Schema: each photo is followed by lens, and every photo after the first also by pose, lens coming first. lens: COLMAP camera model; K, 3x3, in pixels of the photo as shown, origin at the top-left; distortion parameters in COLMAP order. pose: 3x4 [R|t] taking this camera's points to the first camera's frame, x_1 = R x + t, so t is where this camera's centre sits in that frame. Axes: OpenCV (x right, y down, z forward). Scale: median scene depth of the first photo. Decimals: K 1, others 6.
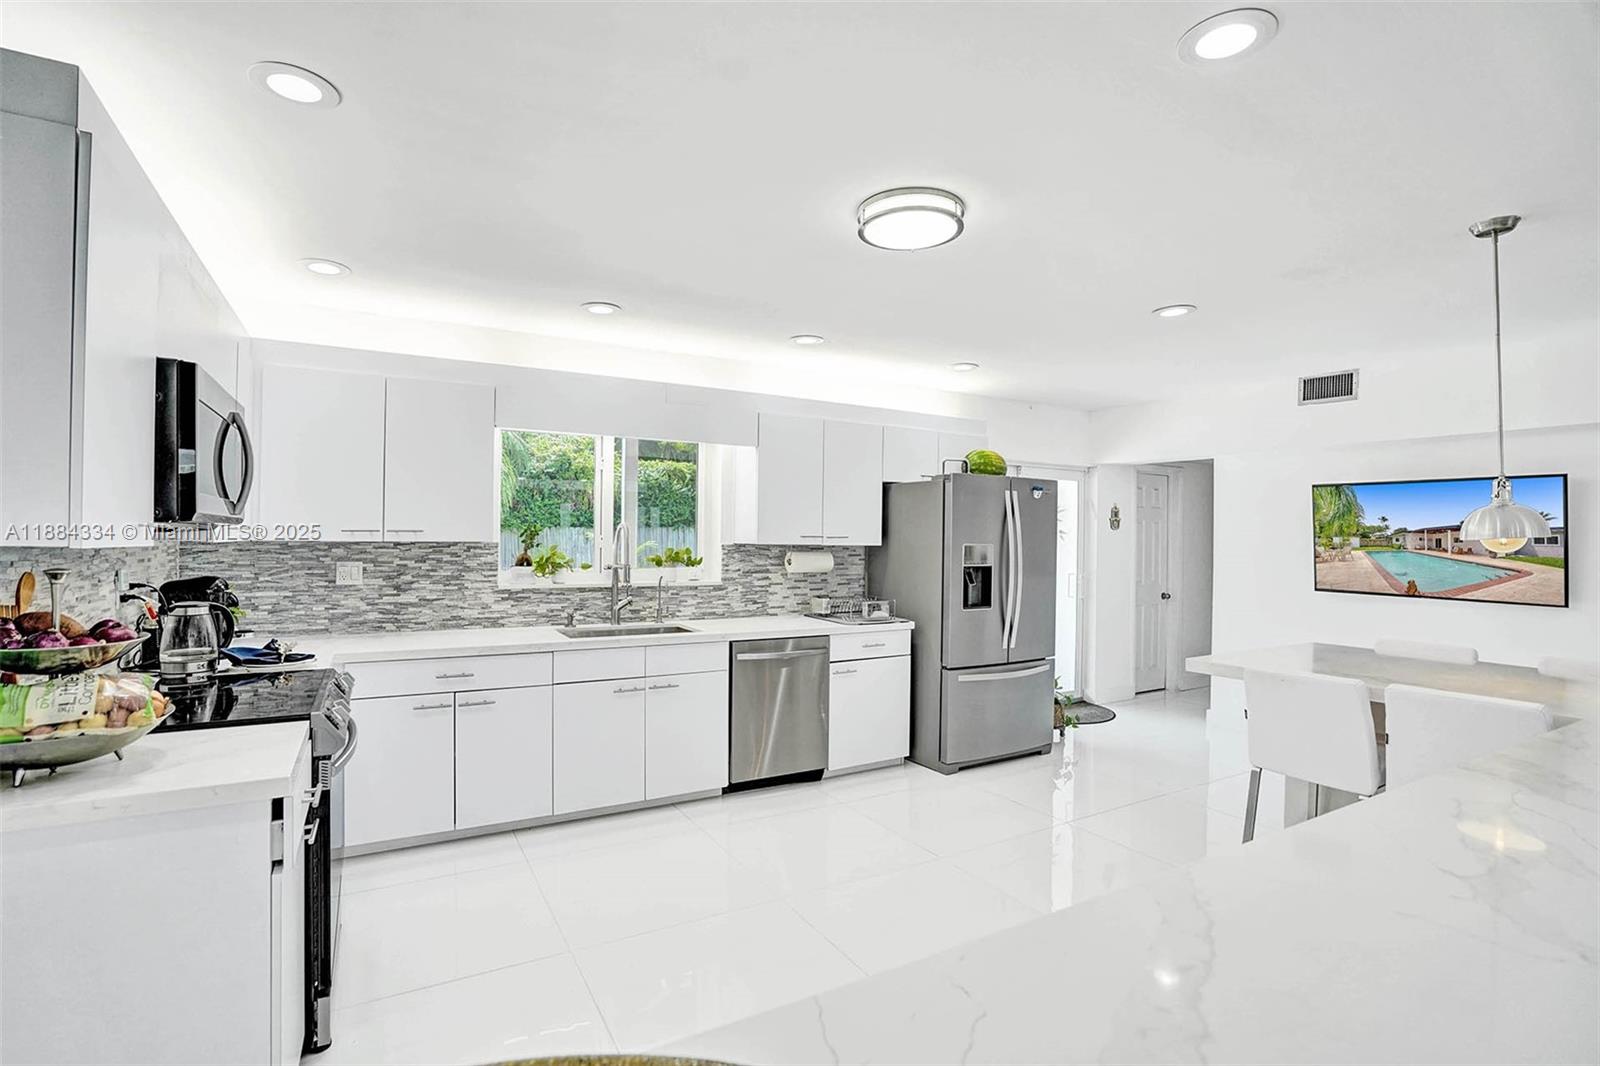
lens RADIAL K [[753.6, 0, 796.7], [0, 753.6, 539.1], [0, 0, 1]] dist [-0.052649, 0.019437]
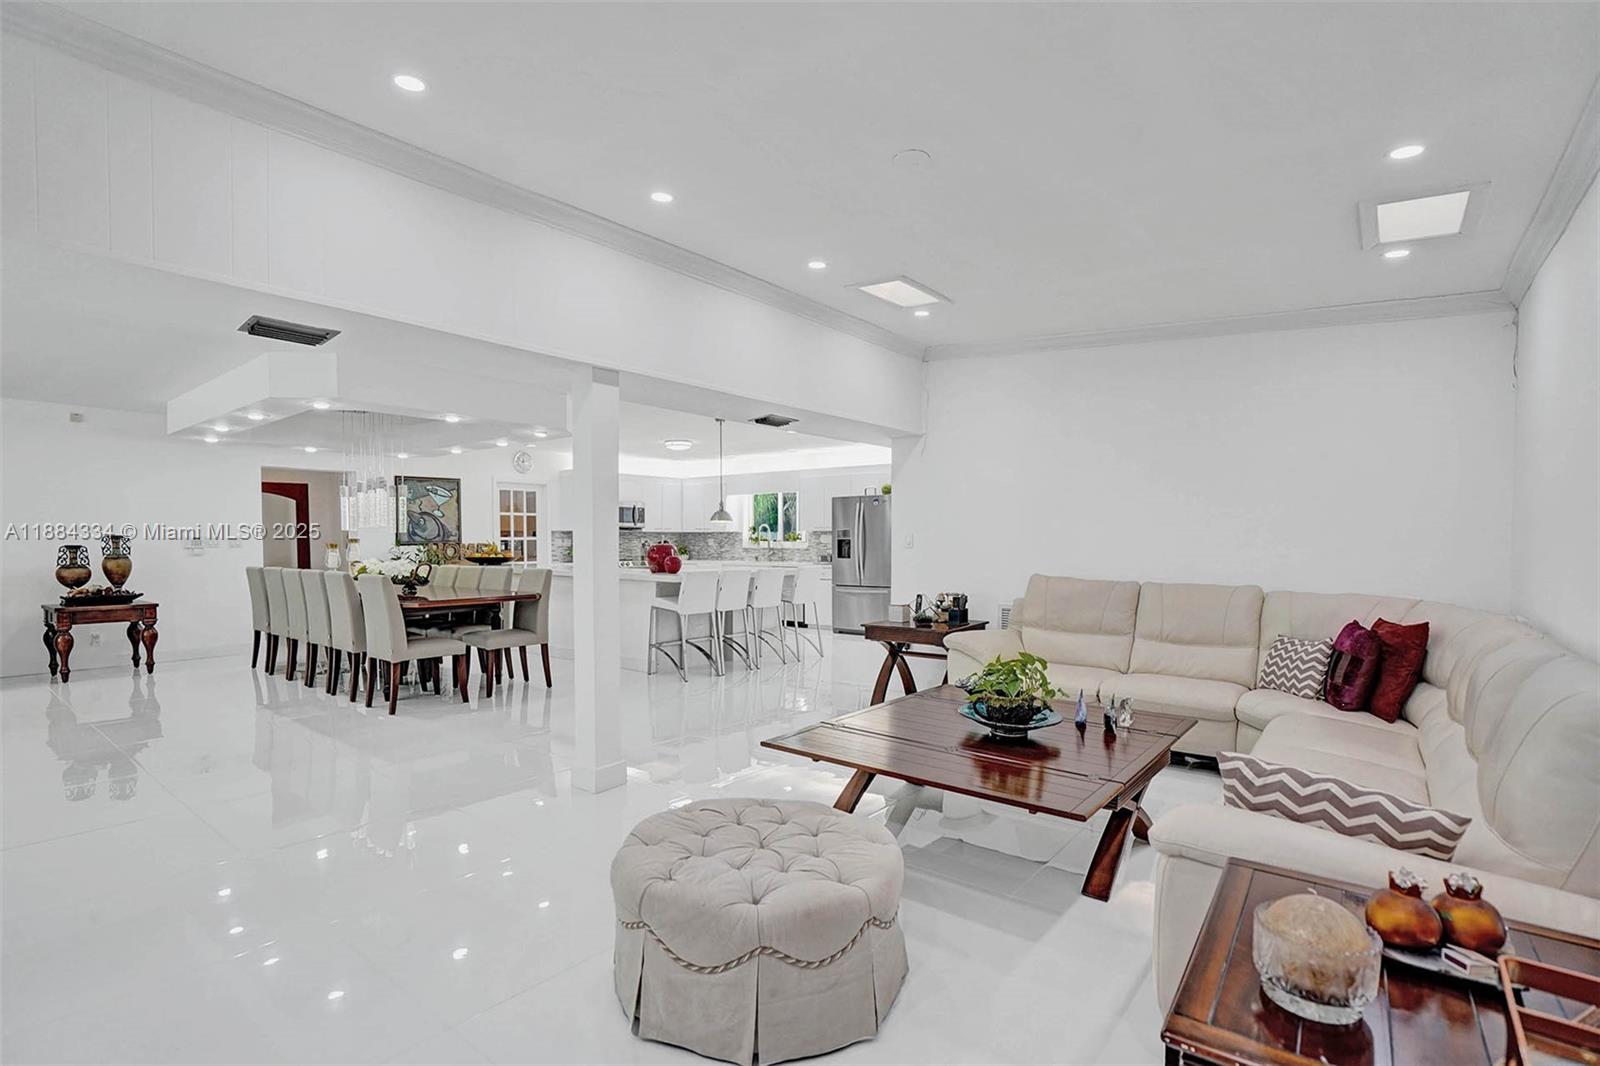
lens RADIAL K [[770.7, 0, 798.5], [0, 770.7, 565.9], [0, 0, 1]] dist [-0.059452, 0.021392]
pose [[0.381993, 0.018331, -0.923983, 2.250107], [0.001934, 0.999785, 0.020634, 0.067787], [0.924163, -0.009669, 0.381876, 0.028013]]
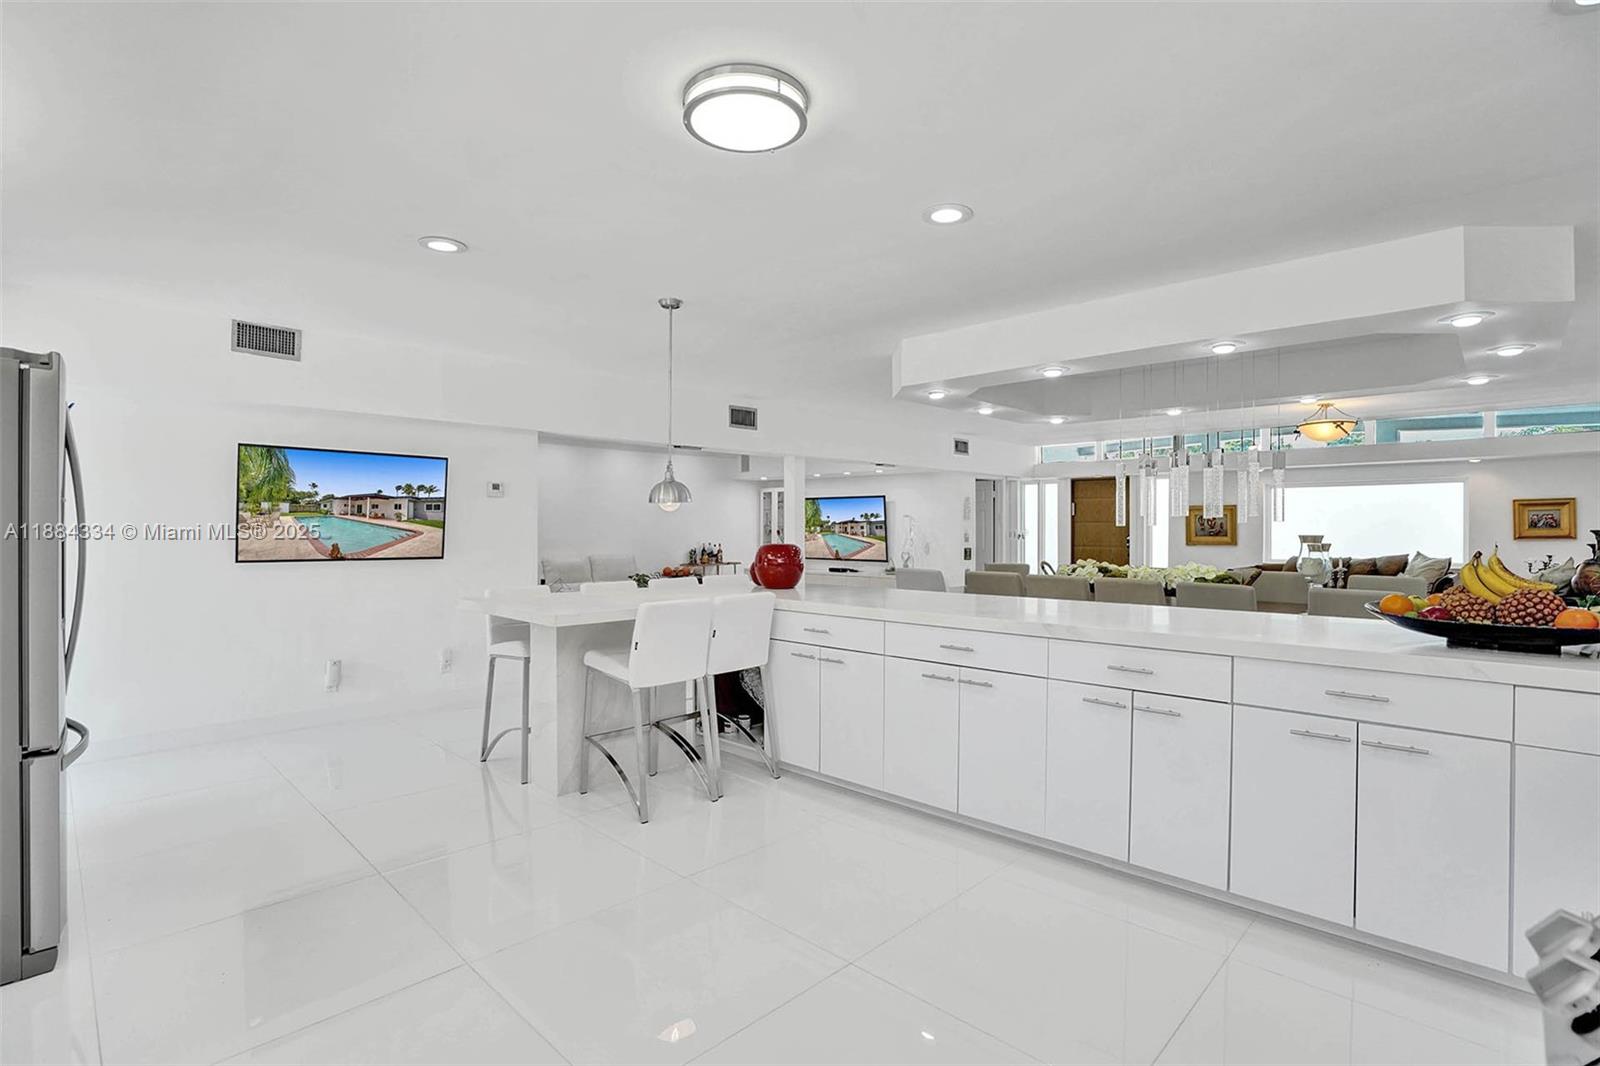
lens RADIAL K [[763.0, 0, 797.2], [0, 763.0, 542.4], [0, 0, 1]] dist [-0.054764, 0.020431]
pose [[-0.281325, -0.025255, 0.959280, -0.401163], [0.000121, 0.999653, 0.026354, 0.025577], [-0.959613, 0.007530, -0.281224, 0.664698]]
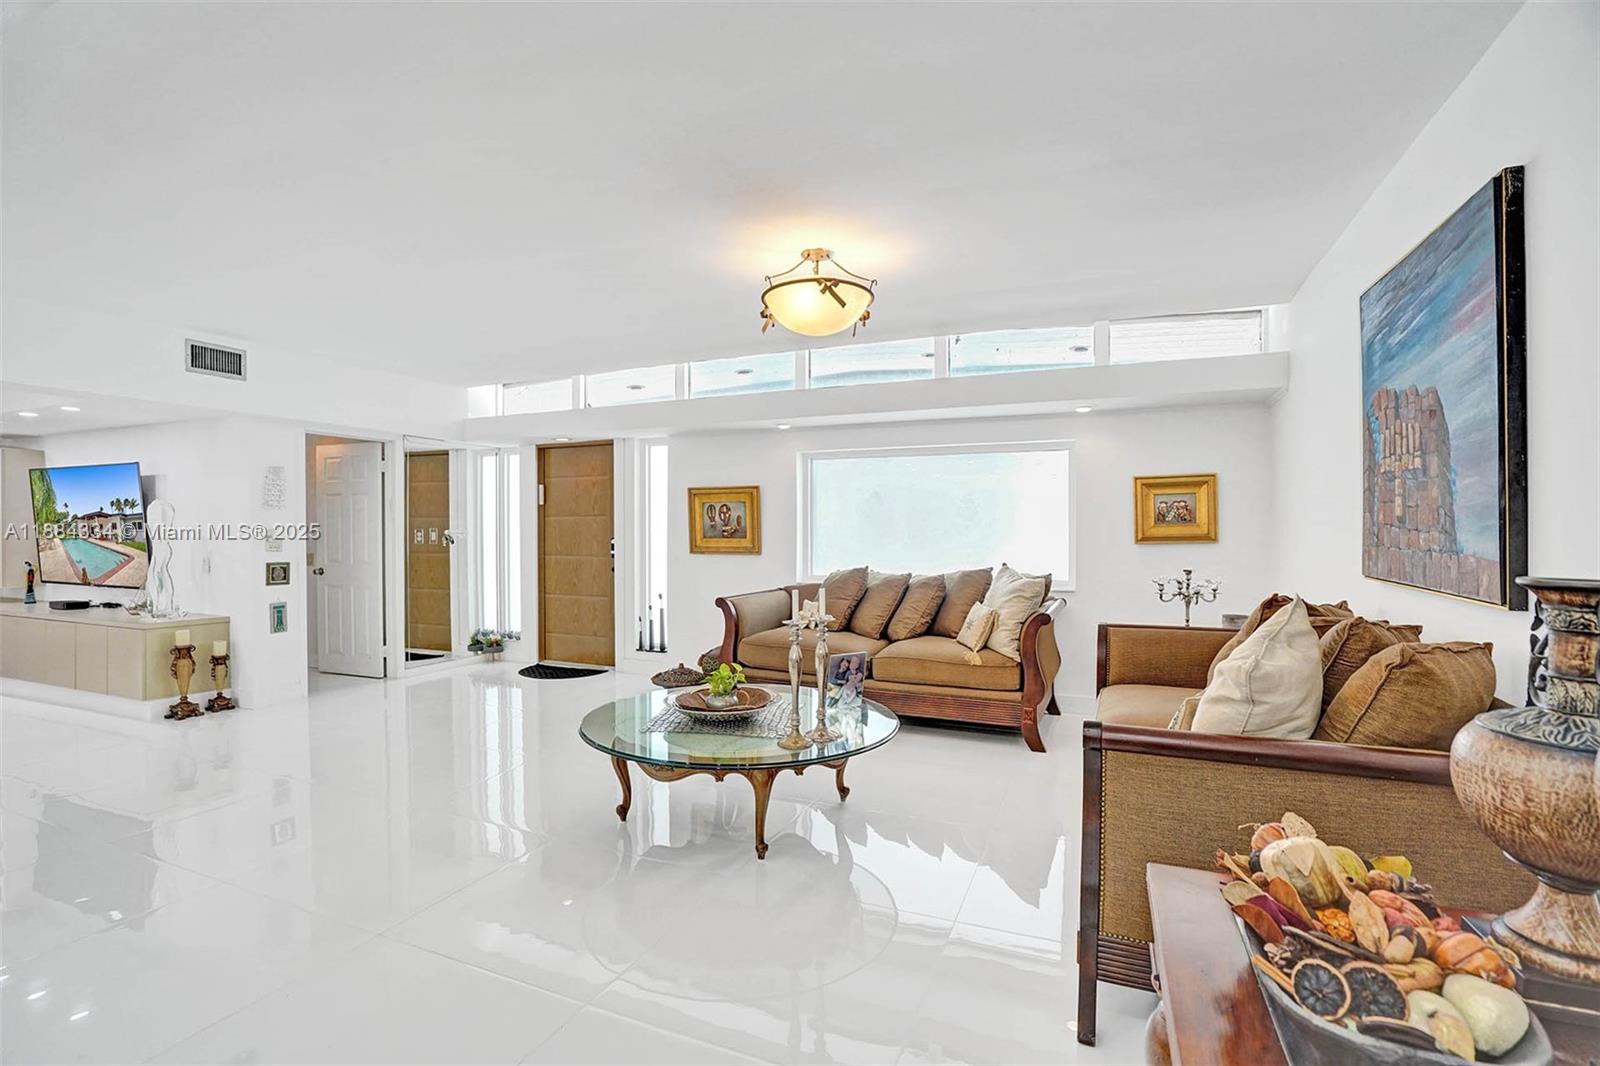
lens RADIAL K [[727.1, 0, 798.9], [0, 727.1, 538.8], [0, 0, 1]] dist [-0.059638, 0.000549]
pose [[-0.606964, -0.017445, 0.794538, 0.295836], [-0.001710, 0.999785, 0.020646, 0.040122], [-0.794727, 0.011173, -0.606864, -0.483611]]
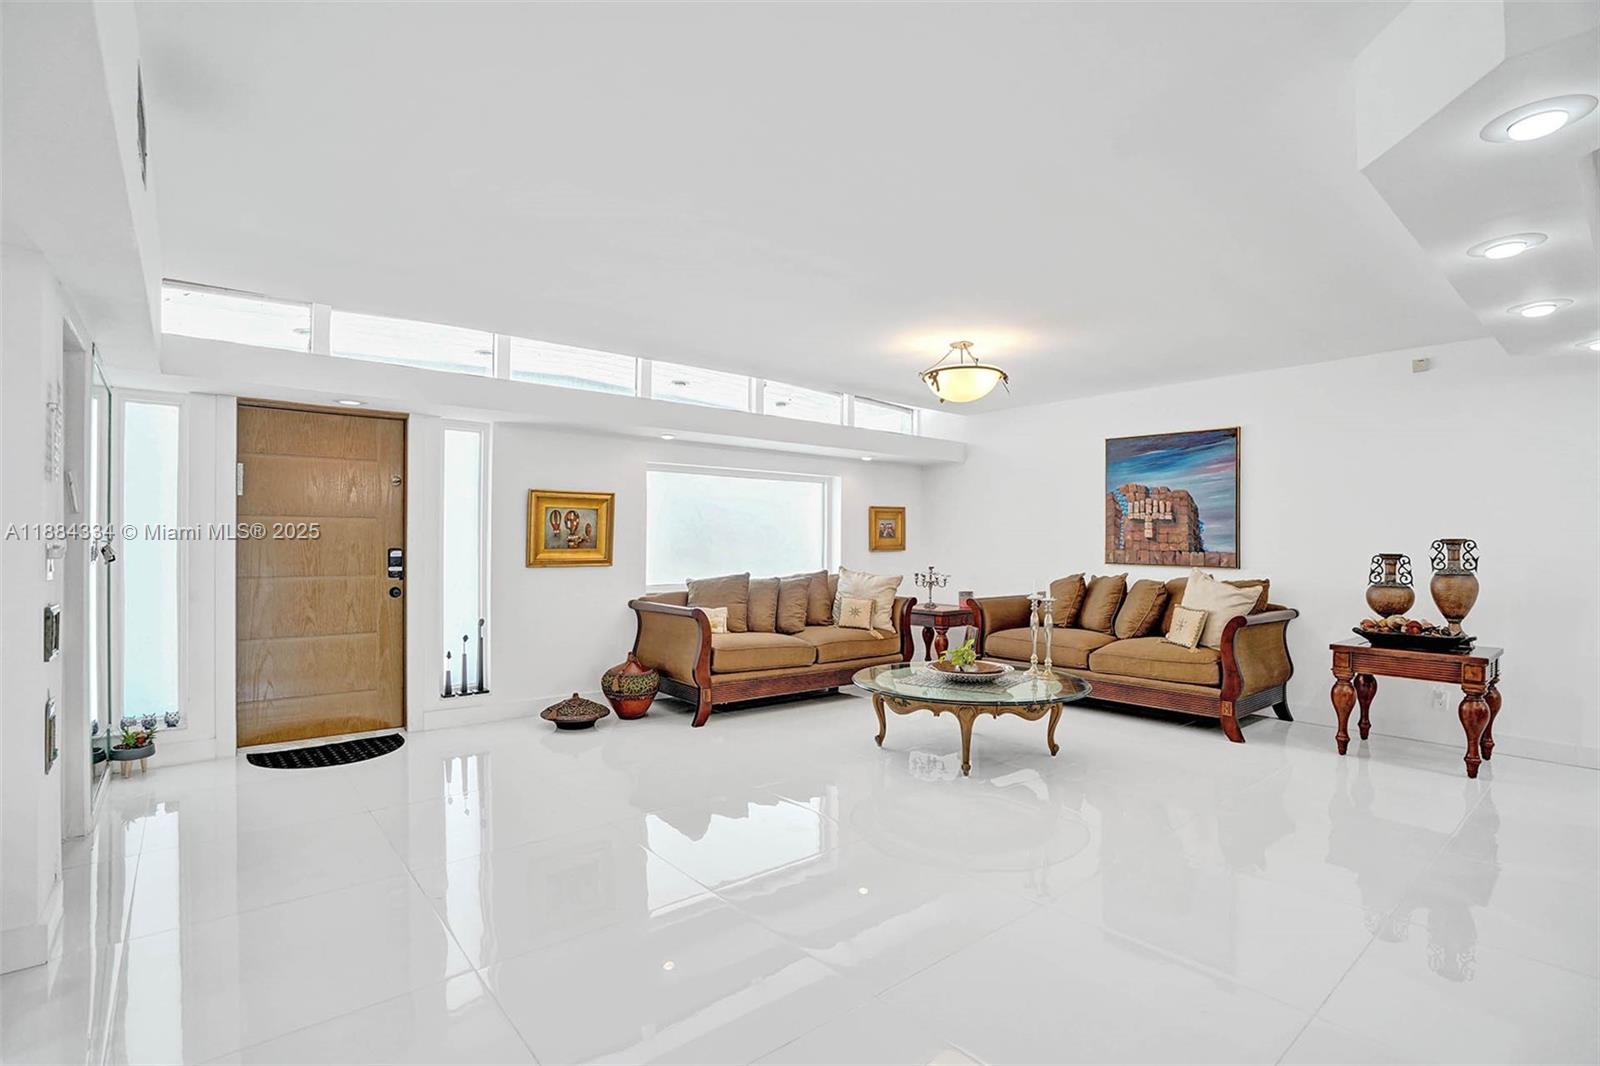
lens RADIAL K [[763.0, 0, 797.2], [0, 763.0, 542.4], [0, 0, 1]] dist [-0.054764, 0.020431]
pose [[-0.985970, -0.014644, -0.166281, 1.276234], [-0.014710, 0.999891, -0.000834, 0.051824], [0.166276, 0.001624, -0.986078, 0.096167]]
